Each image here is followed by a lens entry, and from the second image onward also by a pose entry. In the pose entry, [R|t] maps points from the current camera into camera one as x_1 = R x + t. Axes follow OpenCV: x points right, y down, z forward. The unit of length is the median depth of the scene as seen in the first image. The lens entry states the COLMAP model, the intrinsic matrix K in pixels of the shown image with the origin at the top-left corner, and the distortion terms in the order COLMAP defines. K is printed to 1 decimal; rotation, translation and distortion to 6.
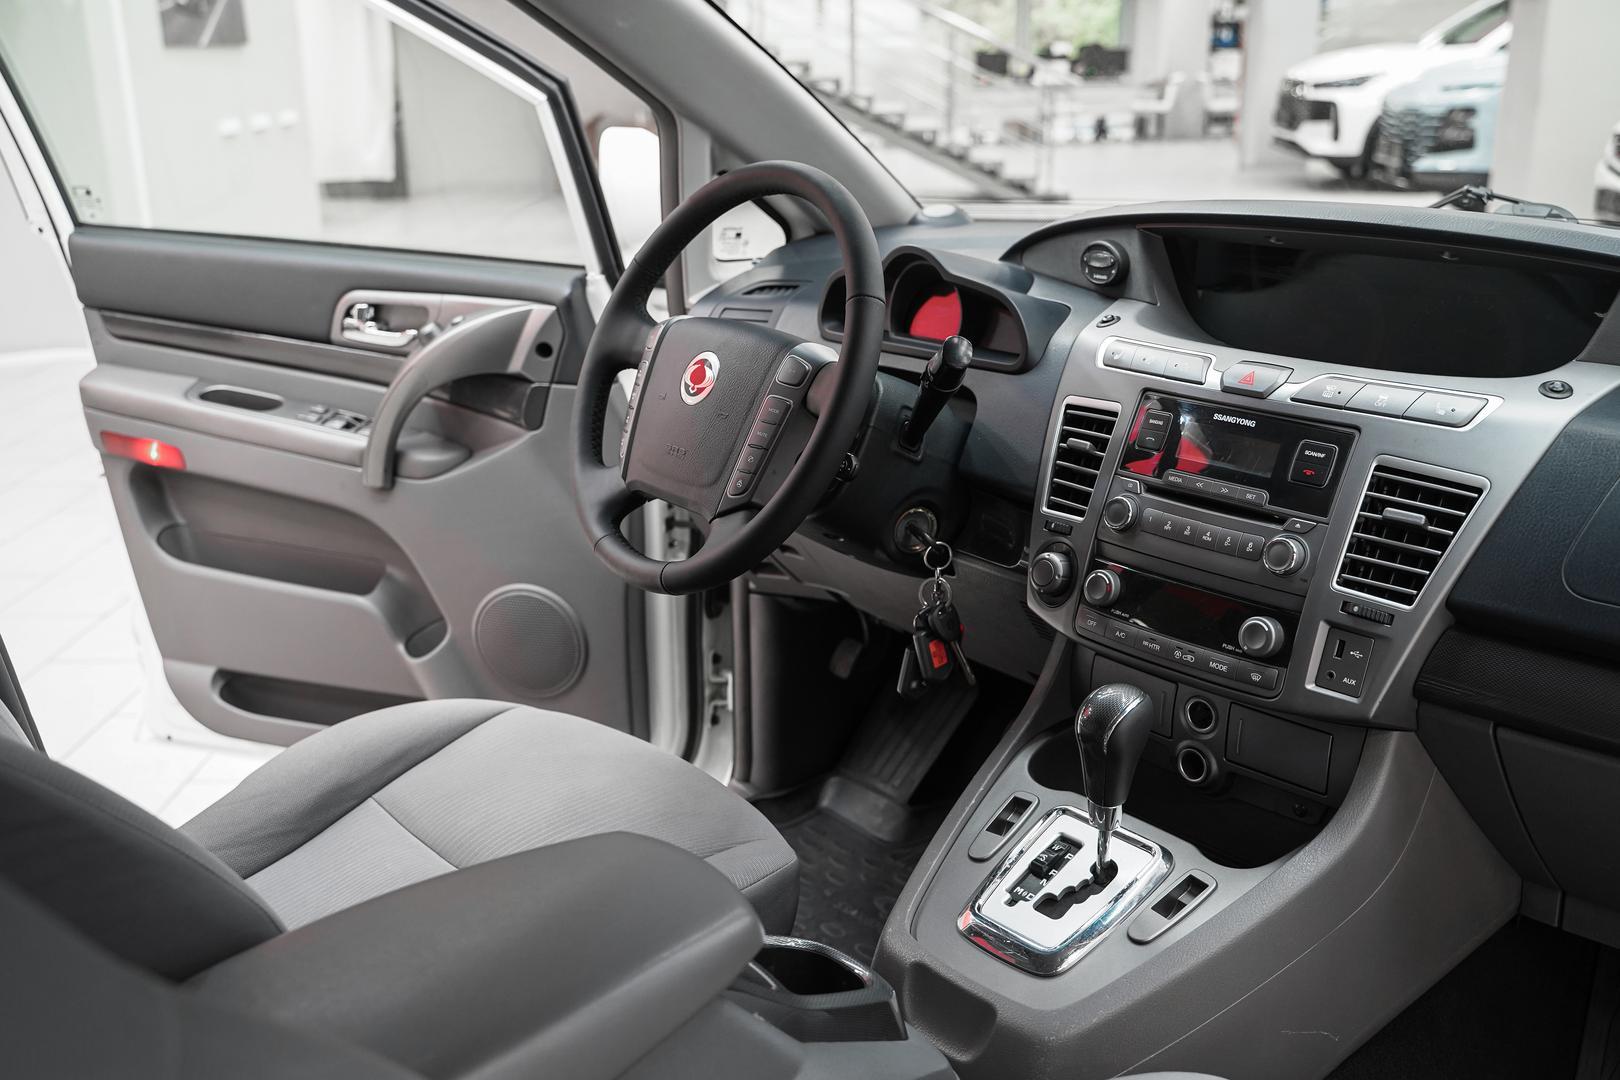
lens RADIAL K [[1550.6, 0, 786.2], [0, 1550.6, 522.0], [0, 0, 1]] dist [-0.004227, -0.012175]
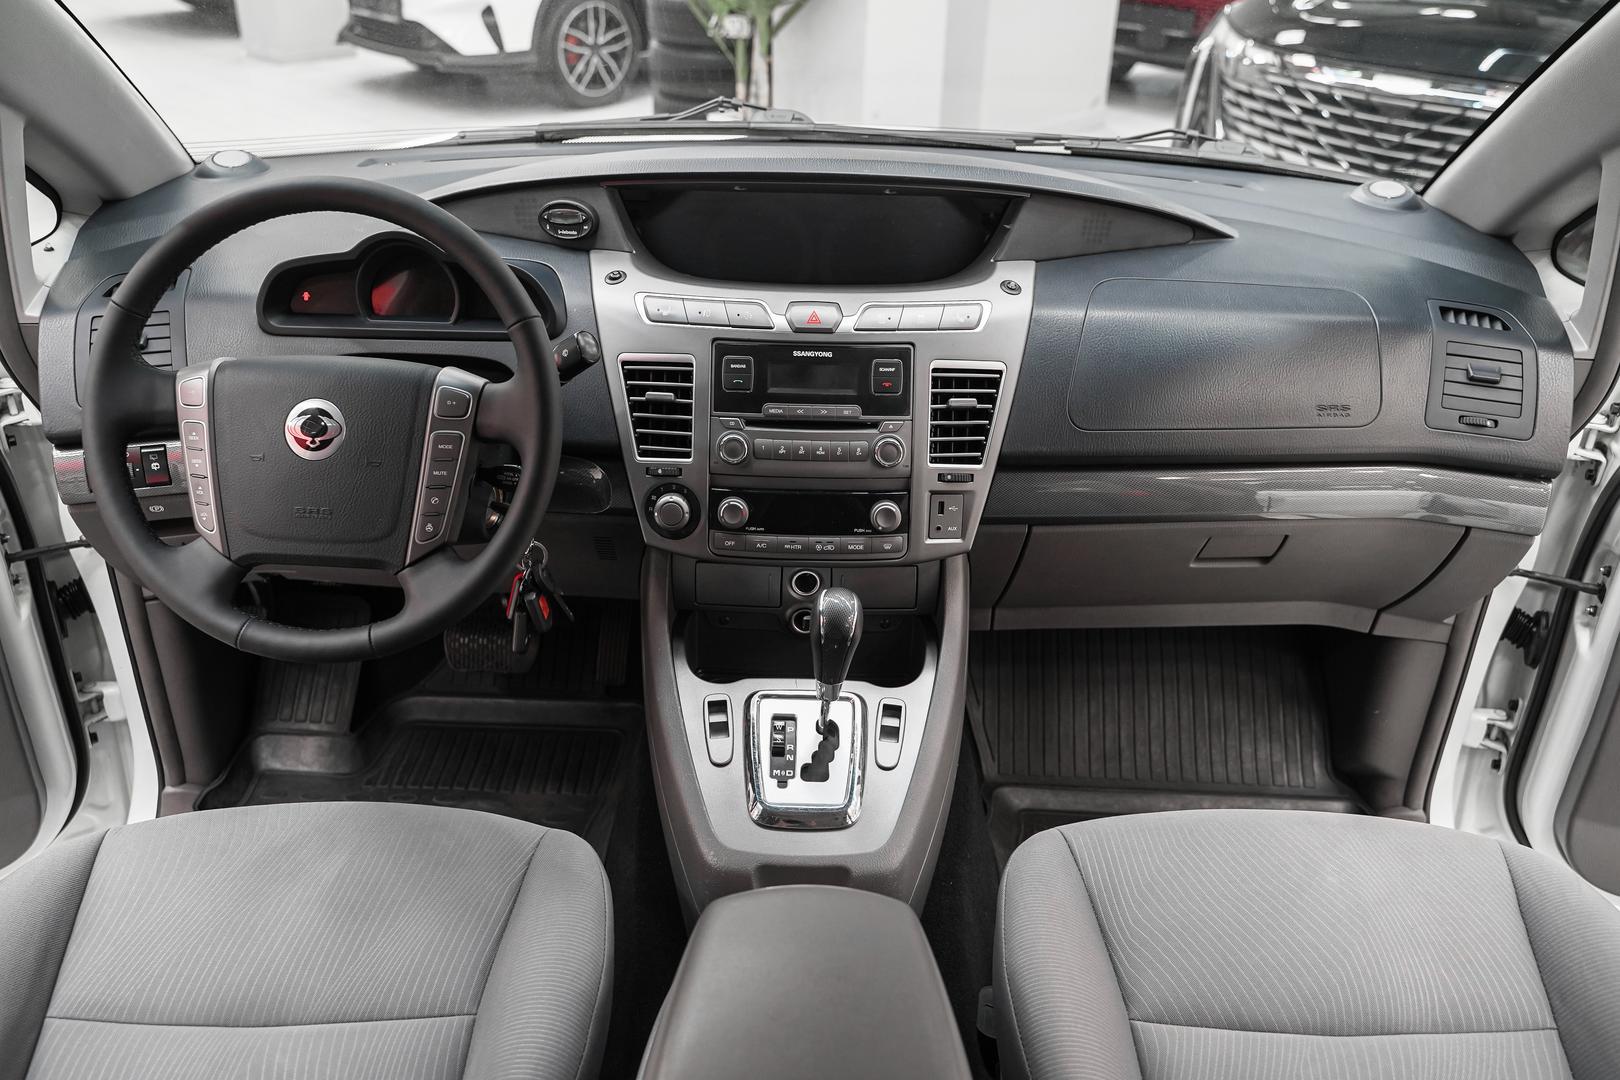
lens RADIAL K [[1320.2, 0, 810.0], [0, 1320.2, 540.0], [0, 0, 1]] dist [-0.011128, -0.001979]
pose [[0.645646, -0.334225, 0.686611, -0.432329], [0.188792, 0.941084, 0.280568, -0.197913], [-0.739931, -0.051521, 0.670706, 0.256848]]
